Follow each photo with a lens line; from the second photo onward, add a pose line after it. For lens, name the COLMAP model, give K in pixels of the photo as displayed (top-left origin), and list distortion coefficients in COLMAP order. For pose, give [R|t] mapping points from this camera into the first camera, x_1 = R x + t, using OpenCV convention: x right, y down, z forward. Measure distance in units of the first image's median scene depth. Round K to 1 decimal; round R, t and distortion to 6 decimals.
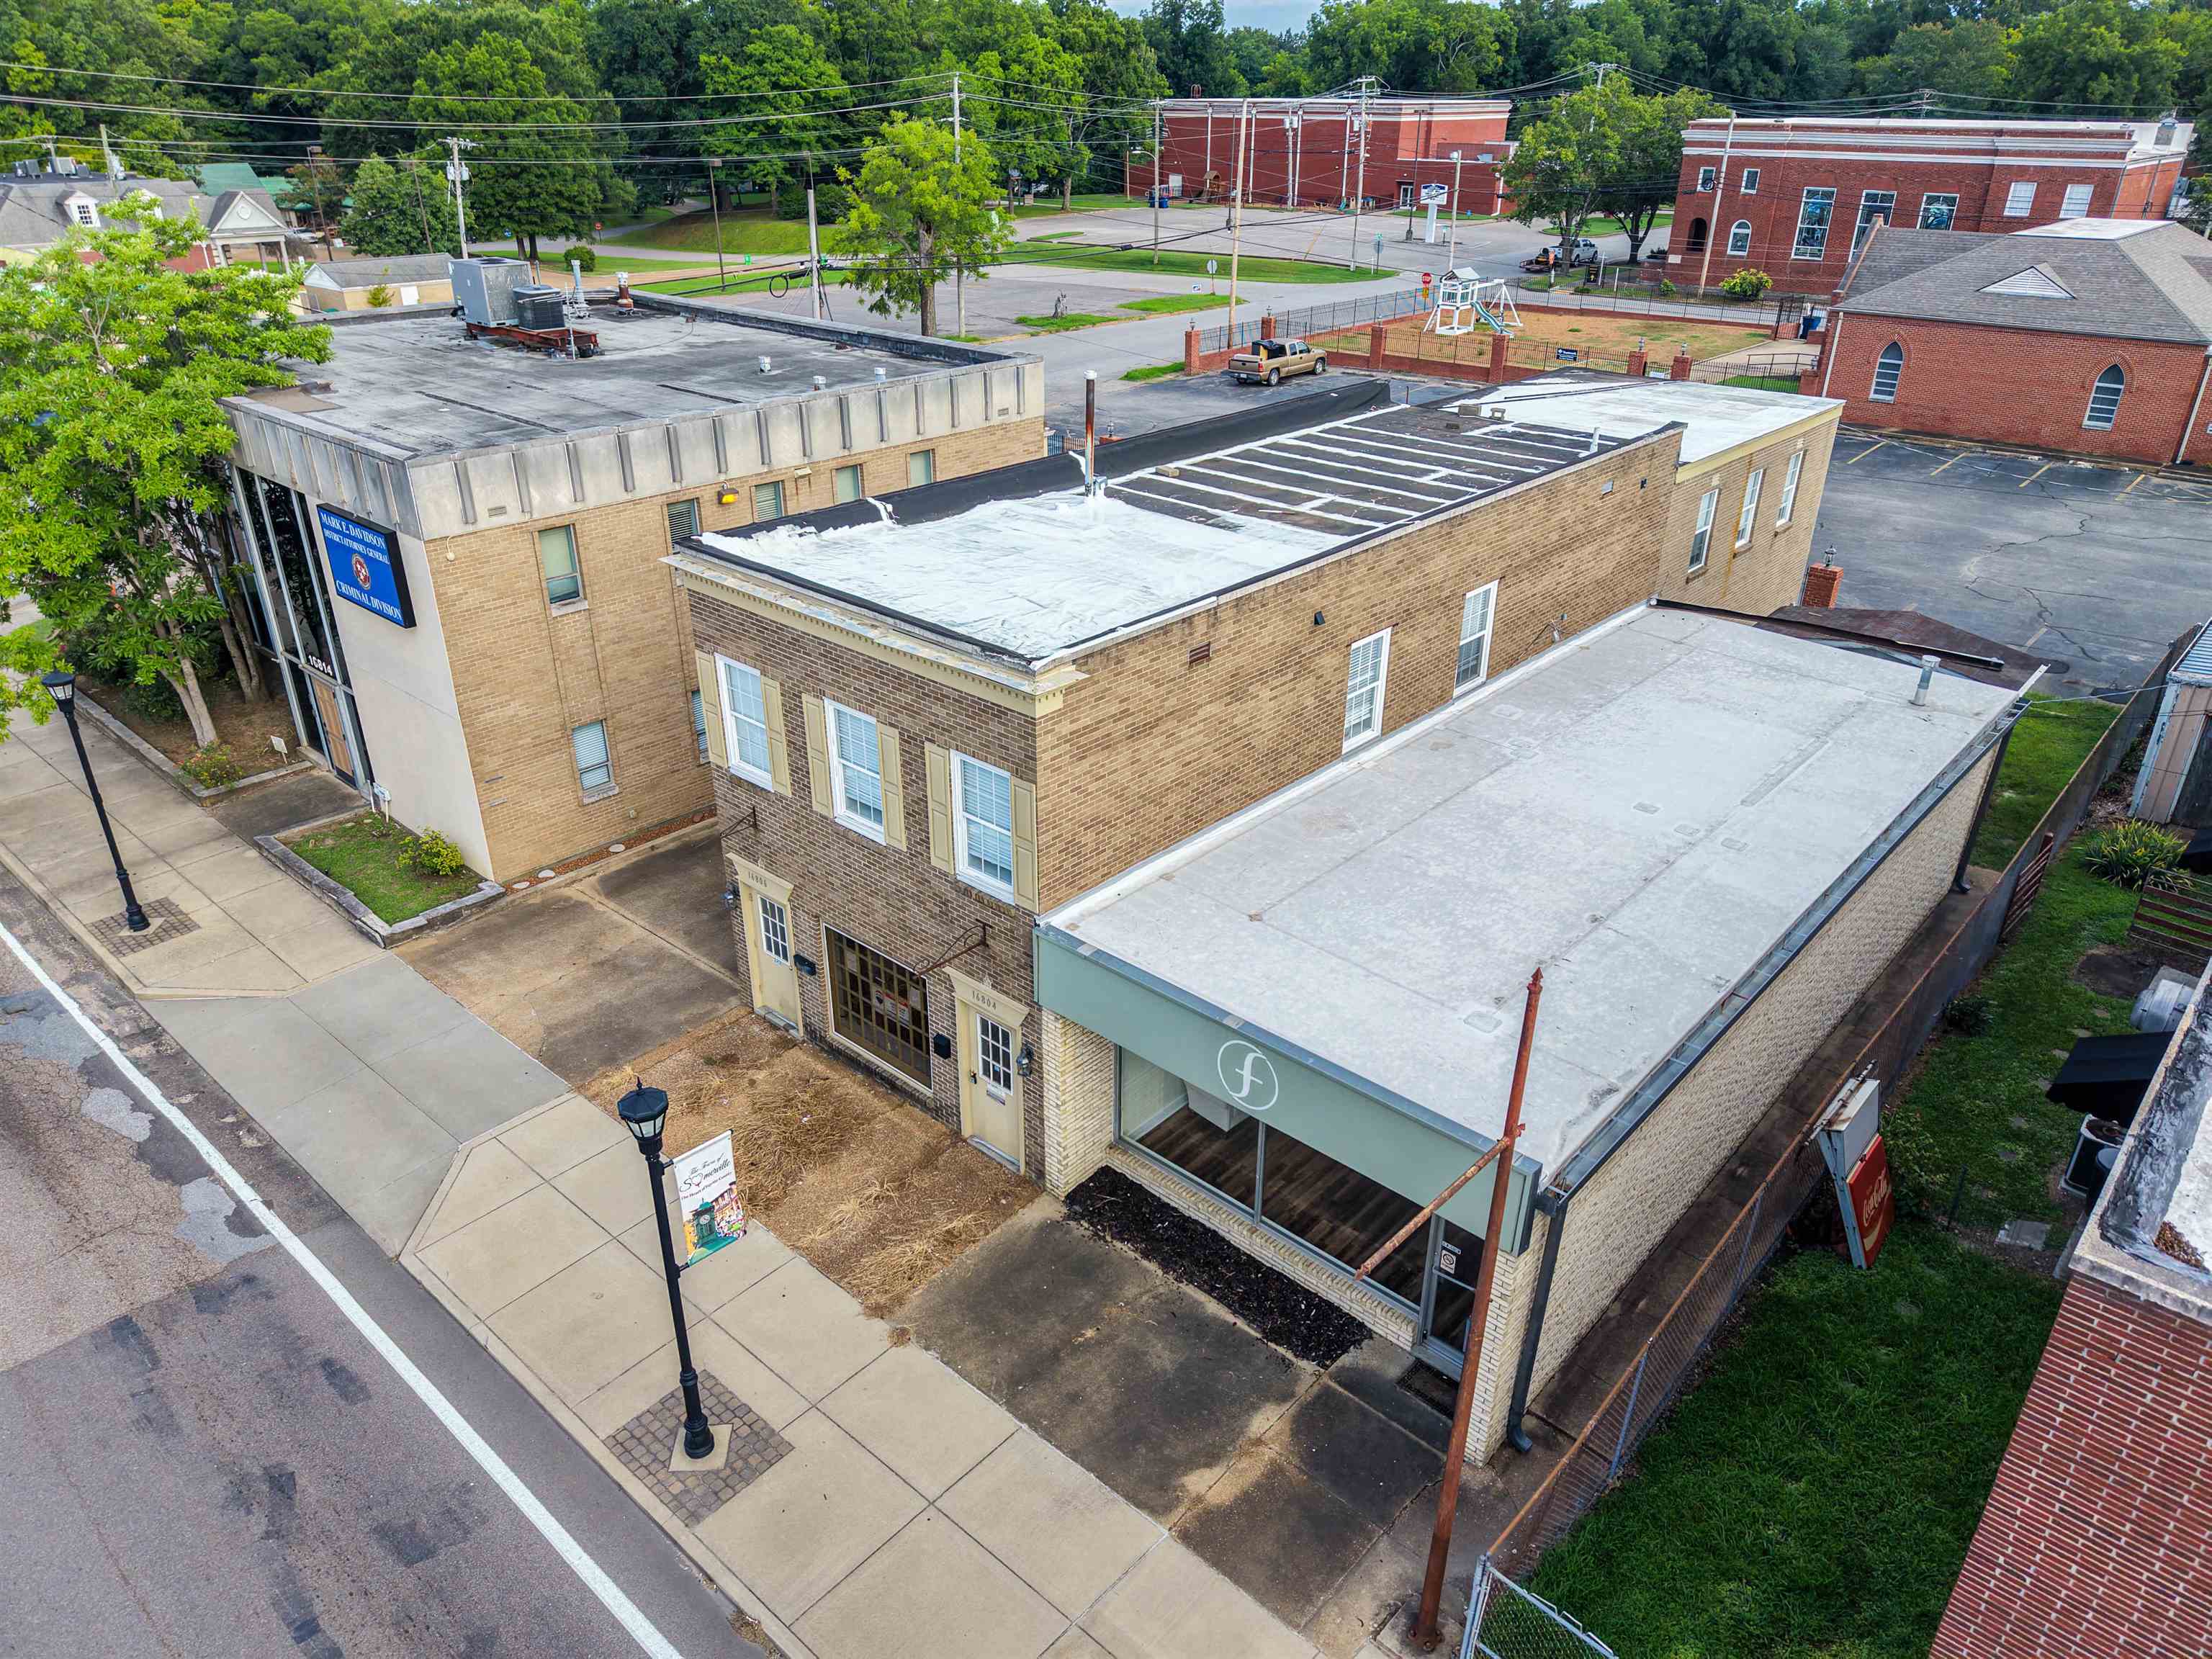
lens RADIAL K [[1482.2, 0, 1100.2], [0, 1482.2, 819.4], [0, 0, 1]] dist [0.022571, -0.022095]
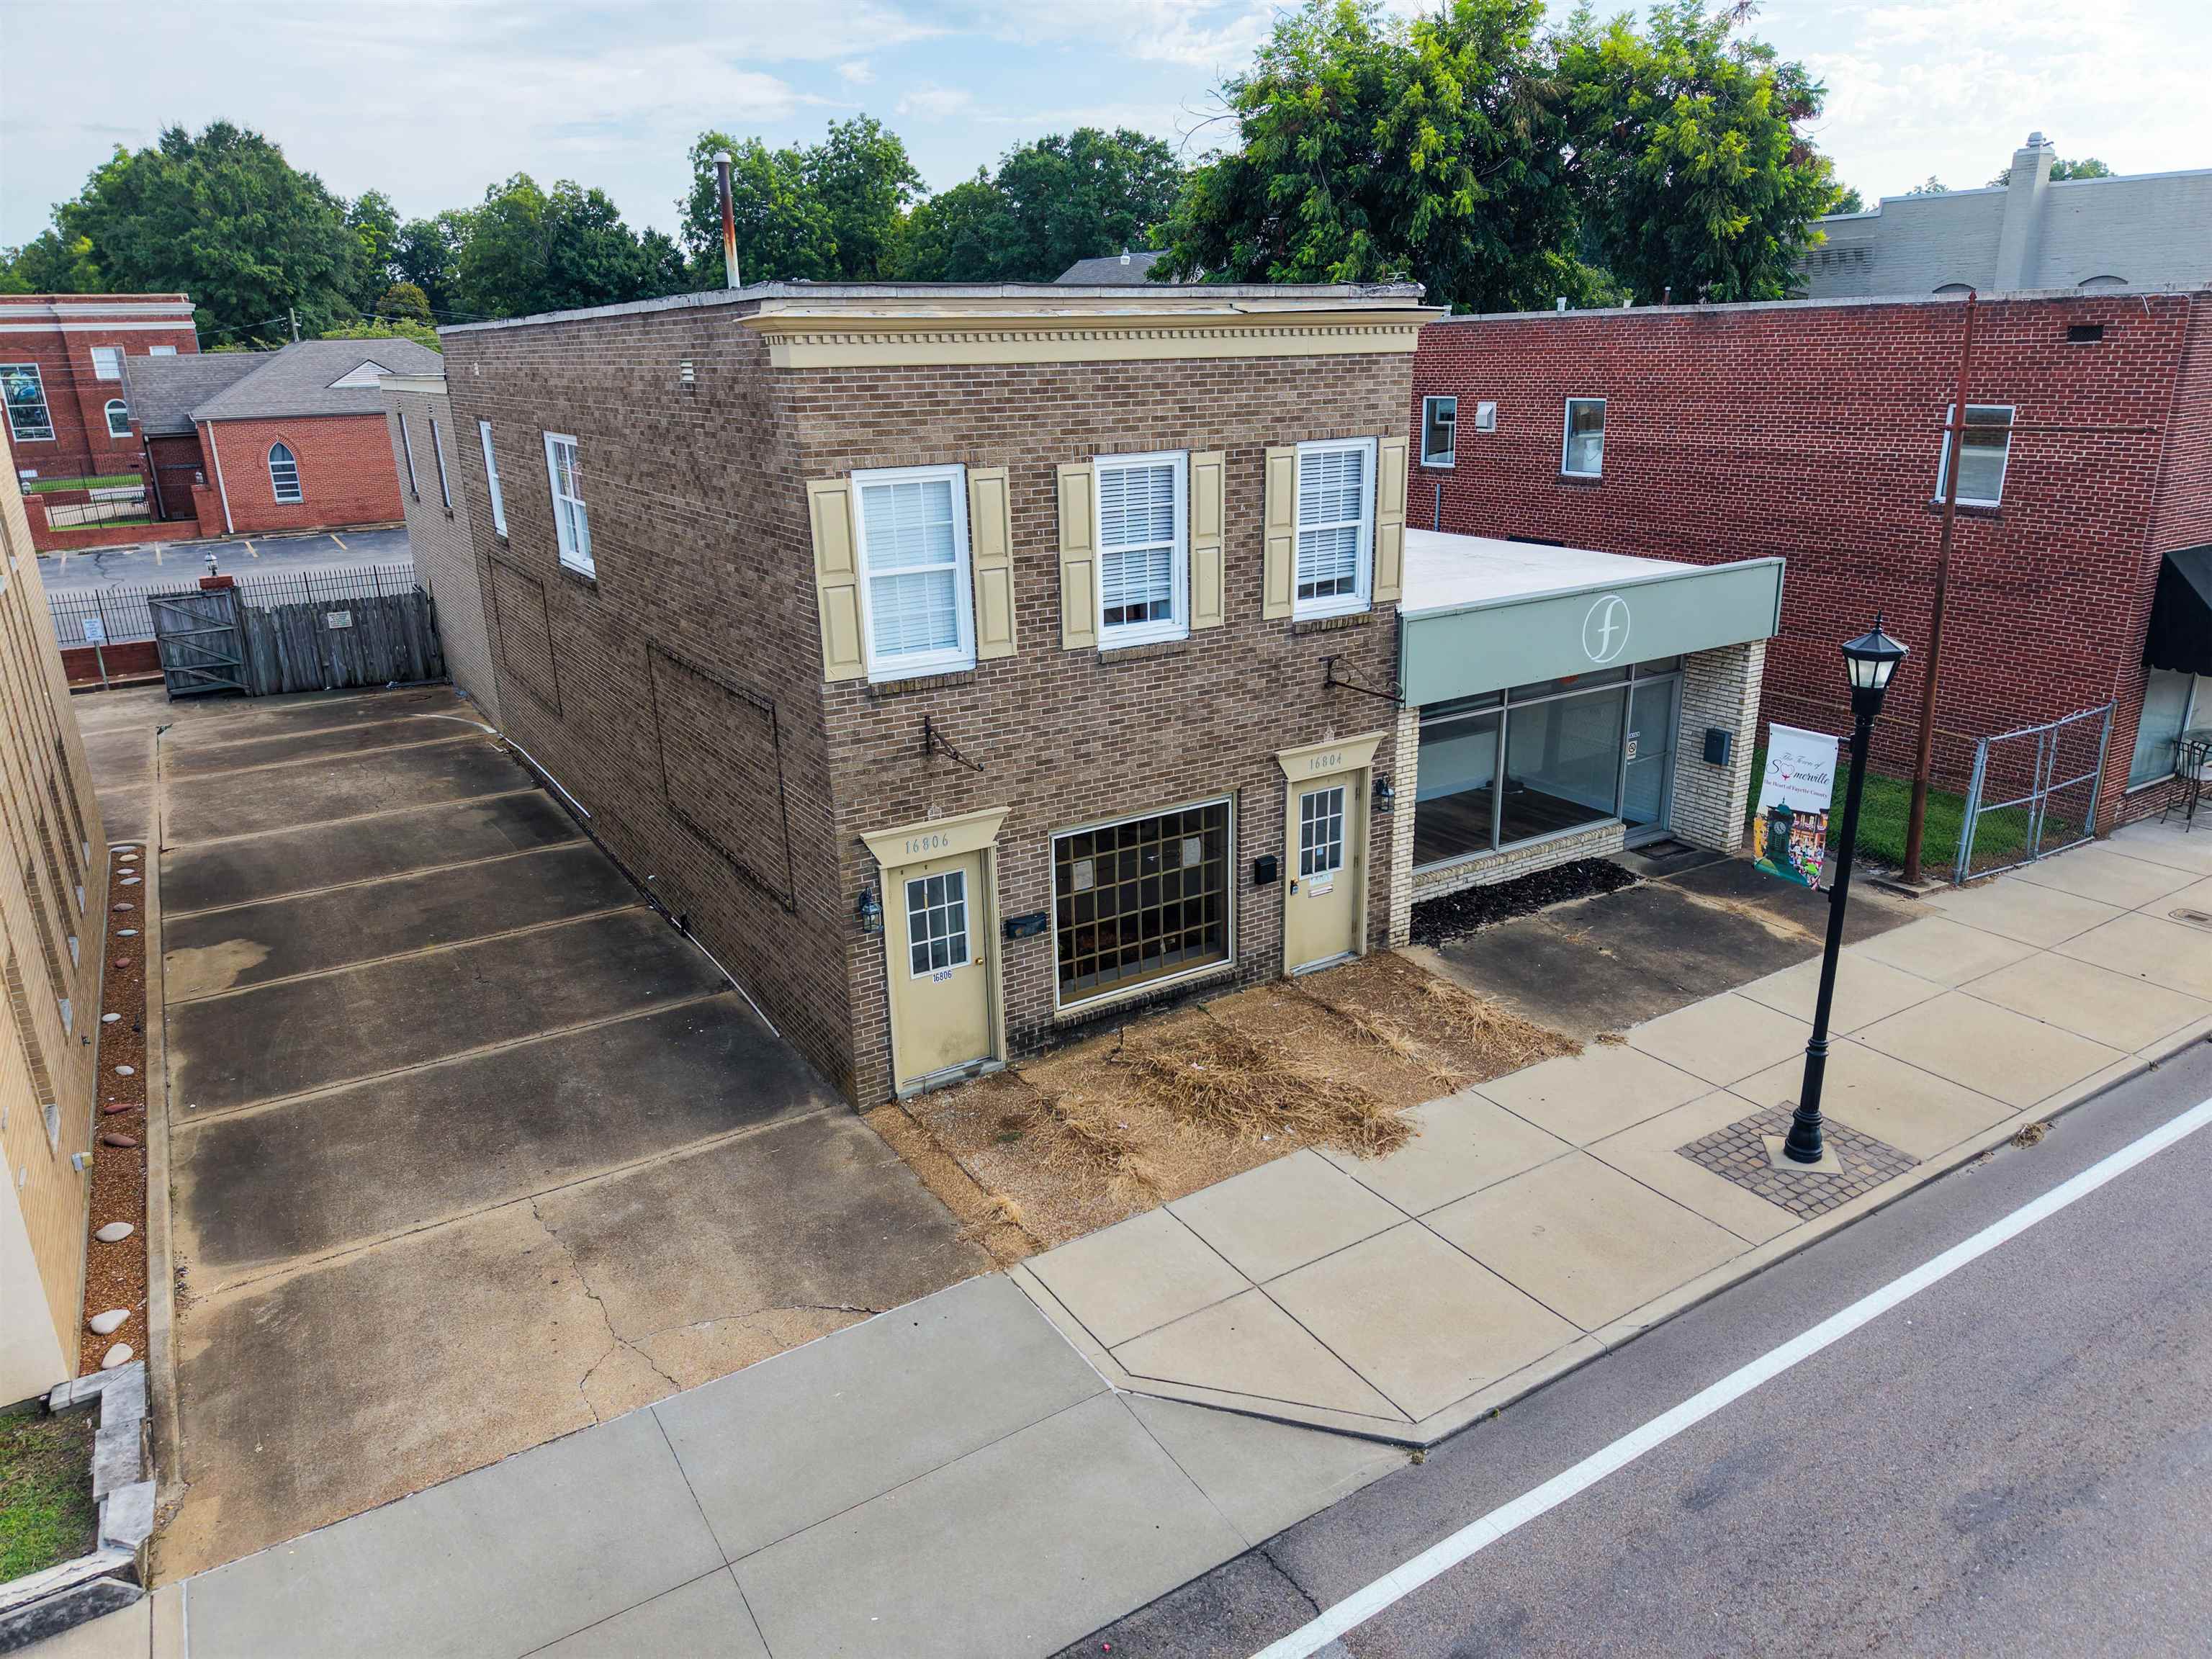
lens RADIAL K [[1482.2, 0, 1105.4], [0, 1482.2, 832.2], [0, 0, 1]] dist [0.022571, -0.022095]
pose [[0.278903, -0.311335, 0.908451, -0.891988], [0.447519, 0.879128, 0.163893, -0.038662], [-0.849670, 0.360839, 0.384520, 0.783551]]
